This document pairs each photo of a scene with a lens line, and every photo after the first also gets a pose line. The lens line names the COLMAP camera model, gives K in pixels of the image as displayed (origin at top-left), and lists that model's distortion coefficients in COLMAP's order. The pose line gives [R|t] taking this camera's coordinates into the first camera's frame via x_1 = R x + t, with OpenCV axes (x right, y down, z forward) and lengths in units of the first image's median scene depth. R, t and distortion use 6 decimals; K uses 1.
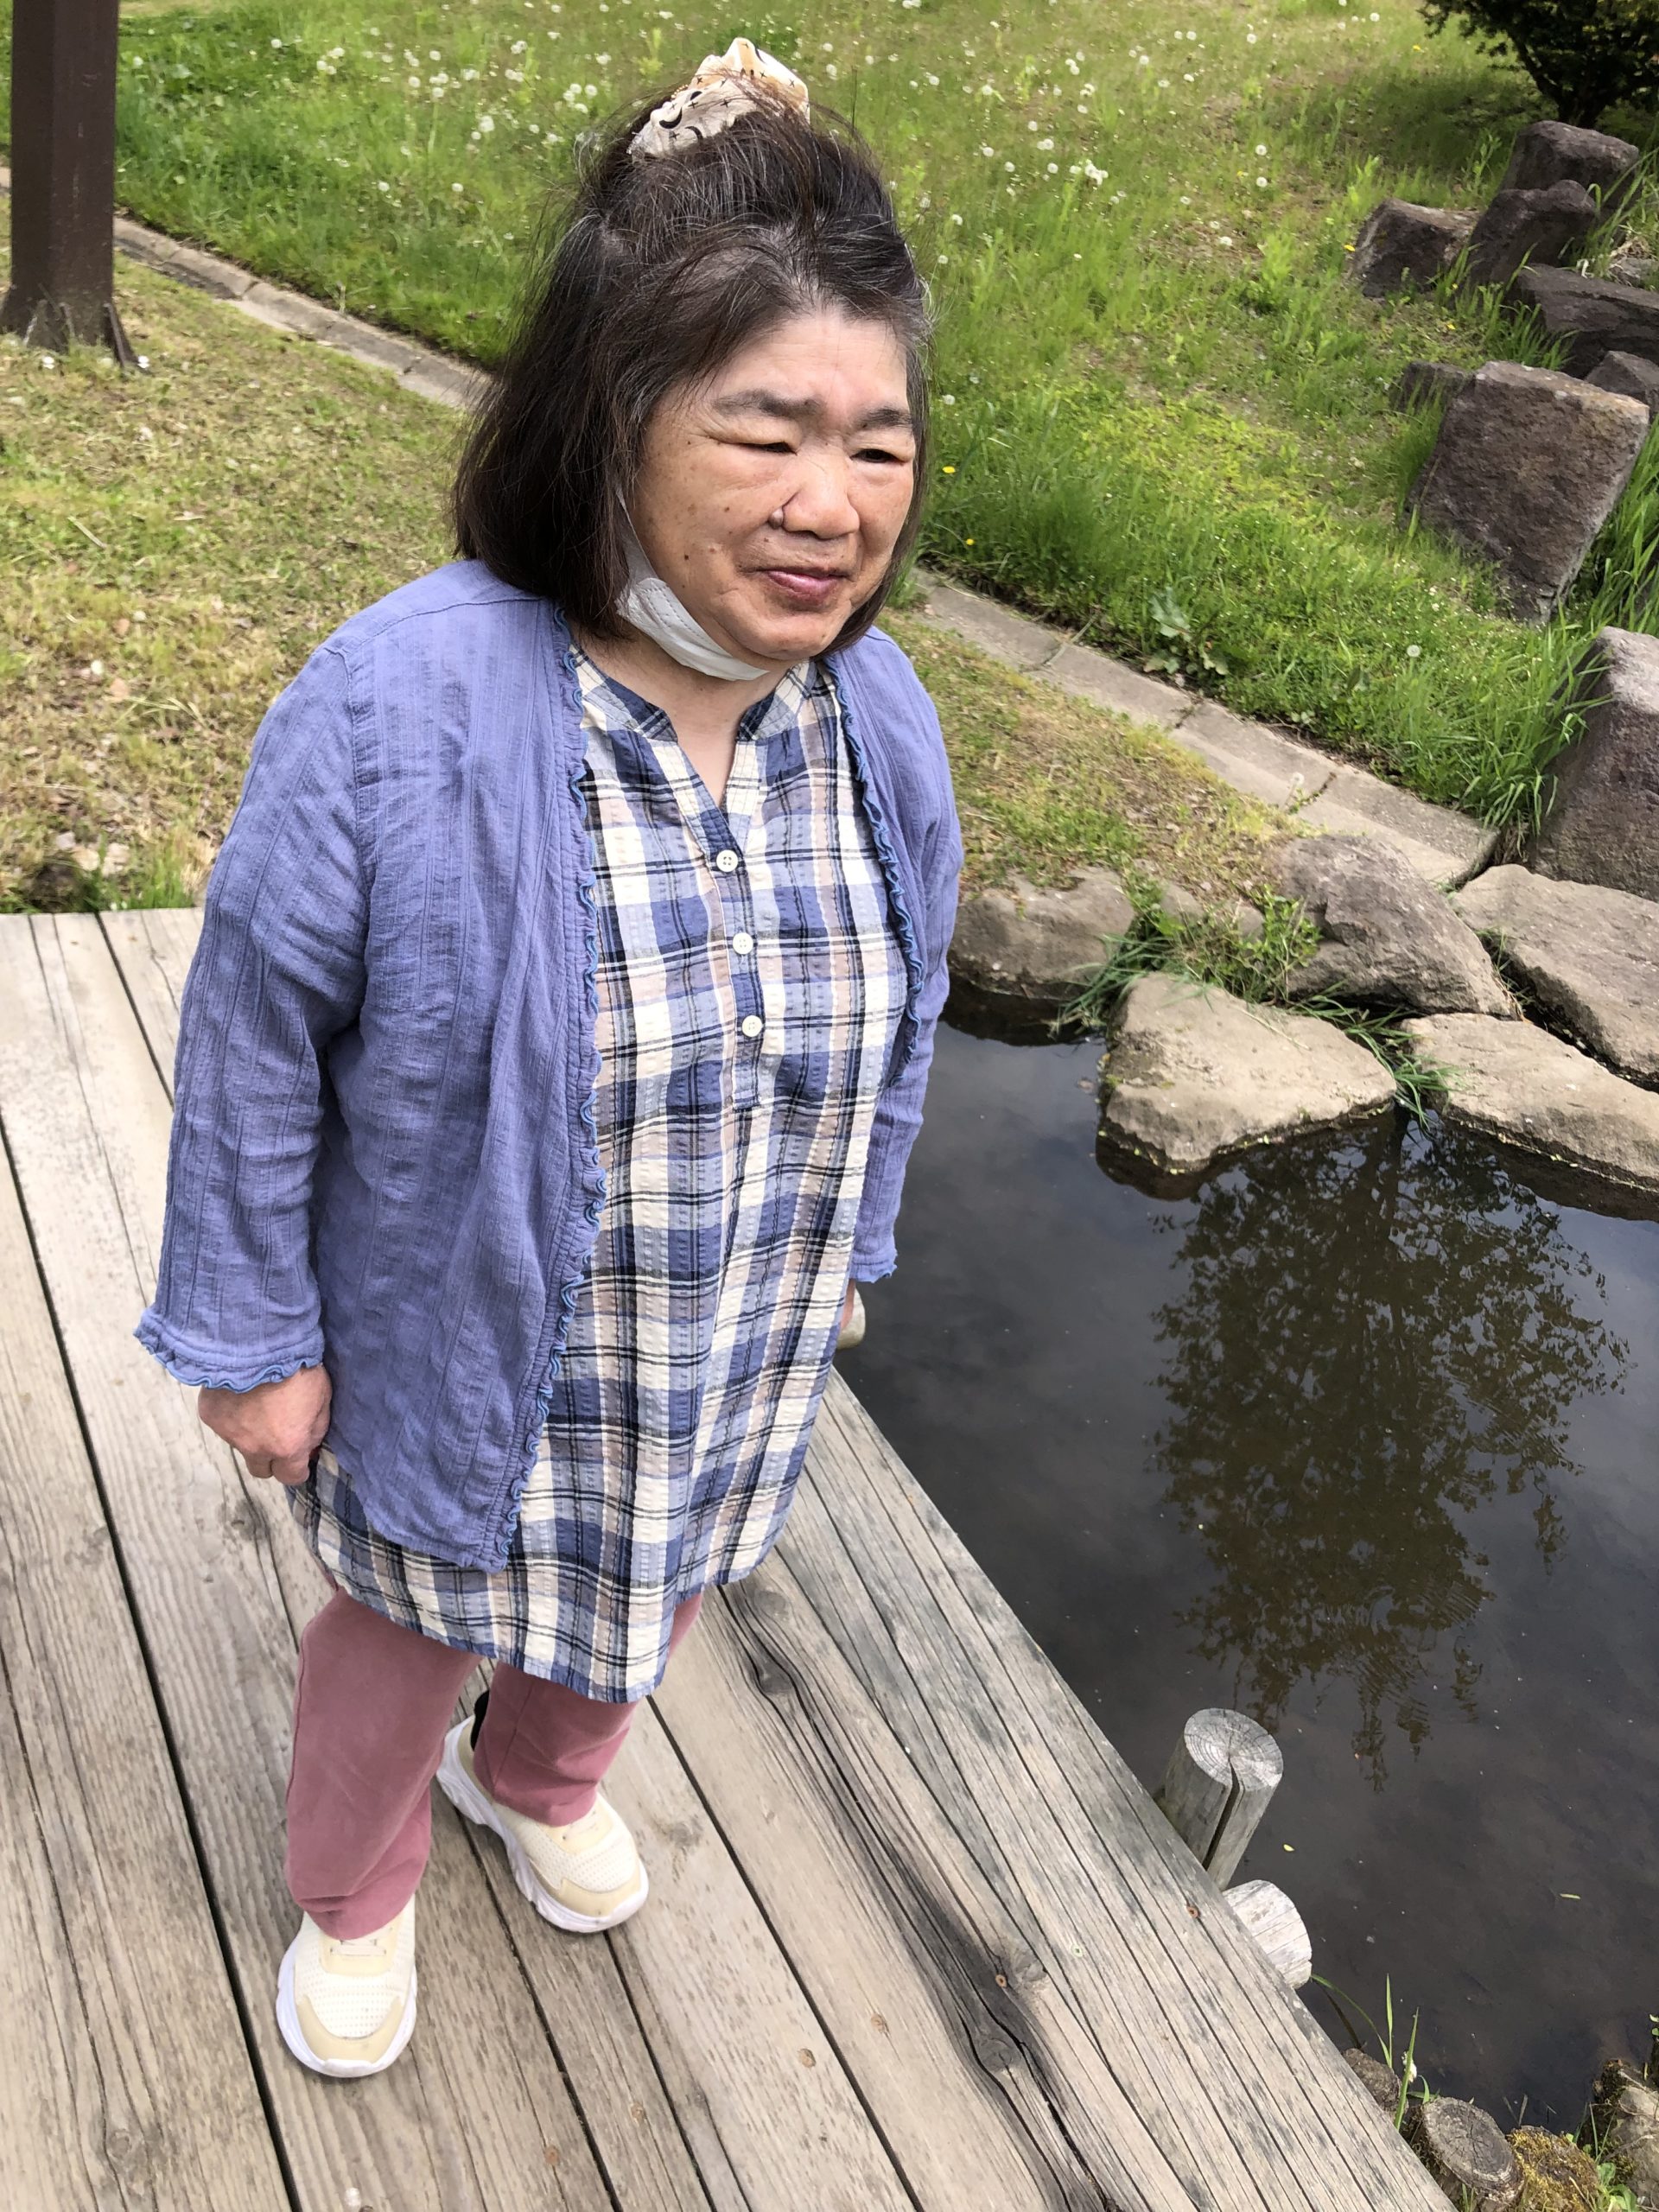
lens RADIAL K [[1792.8, 0, 778.1], [0, 1792.8, 1108.0], [0, 0, 1]] dist [0.013553, -0.015445]
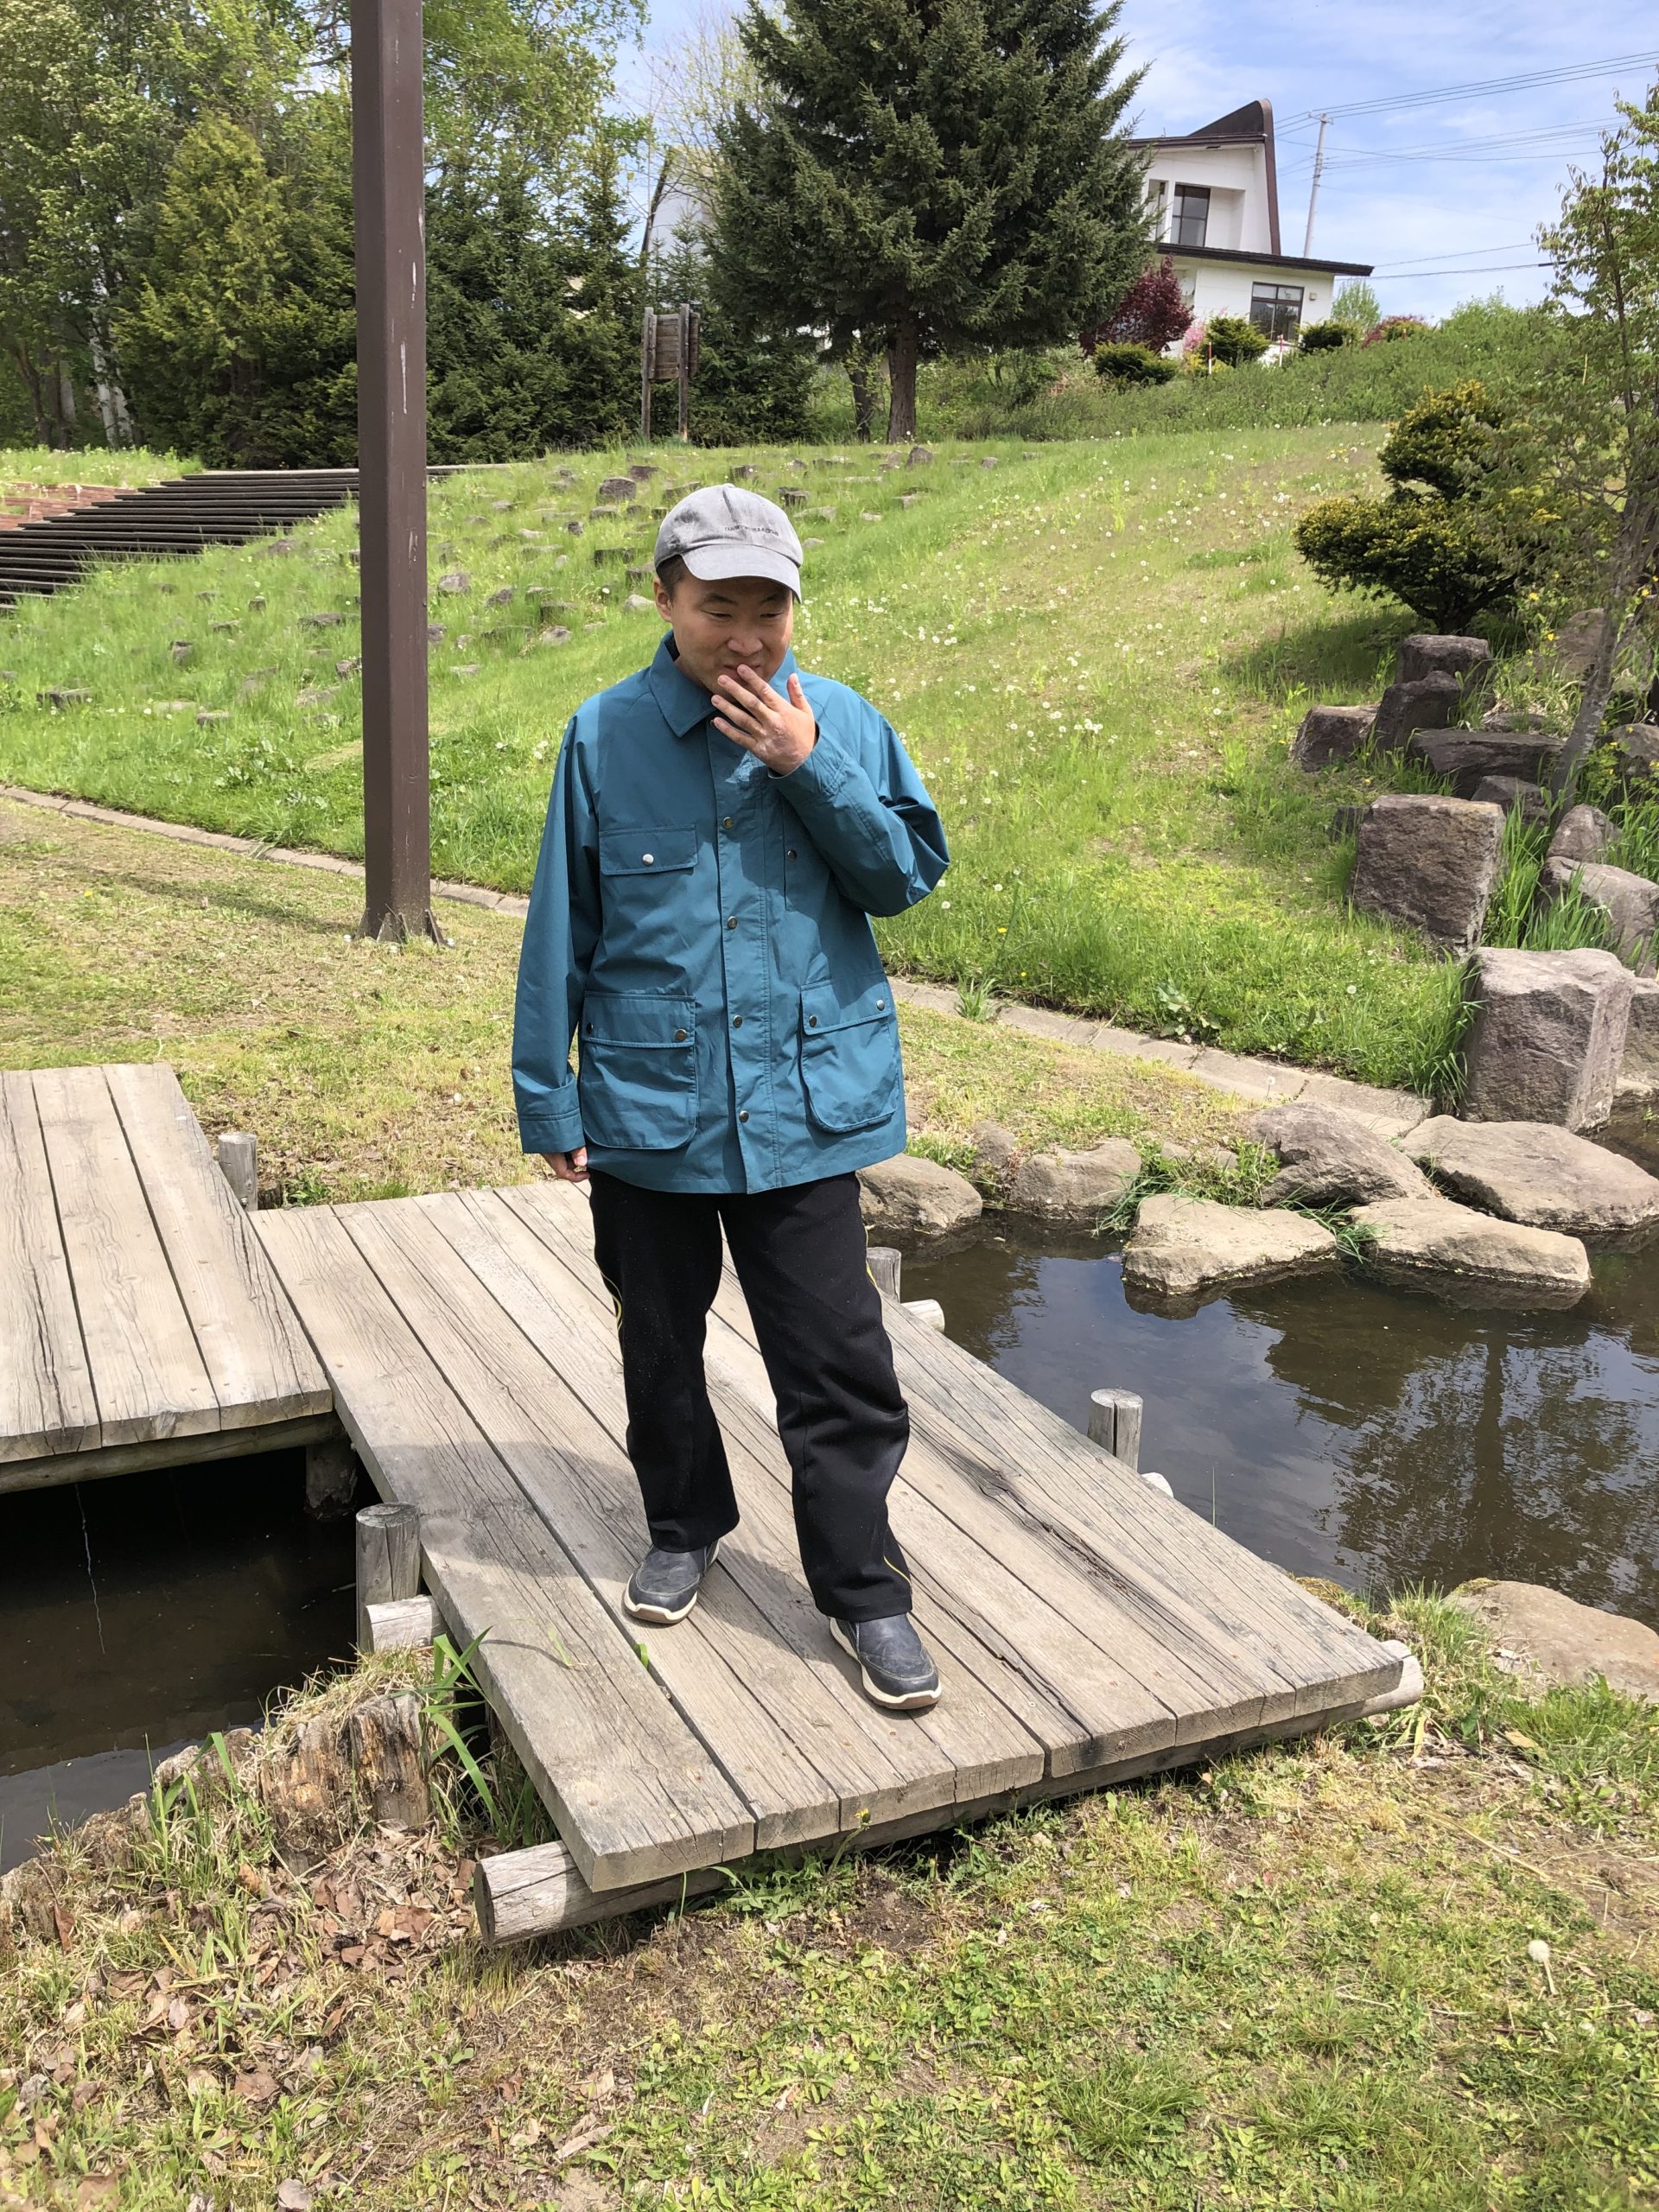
lens RADIAL K [[1792.8, 0, 778.1], [0, 1792.8, 1108.0], [0, 0, 1]] dist [0.013553, -0.015445]
pose [[0.983910, -0.151172, -0.095227, 0.039699], [0.115531, 0.944894, -0.306312, 0.202381], [0.136286, 0.290382, 0.947156, -0.337215]]
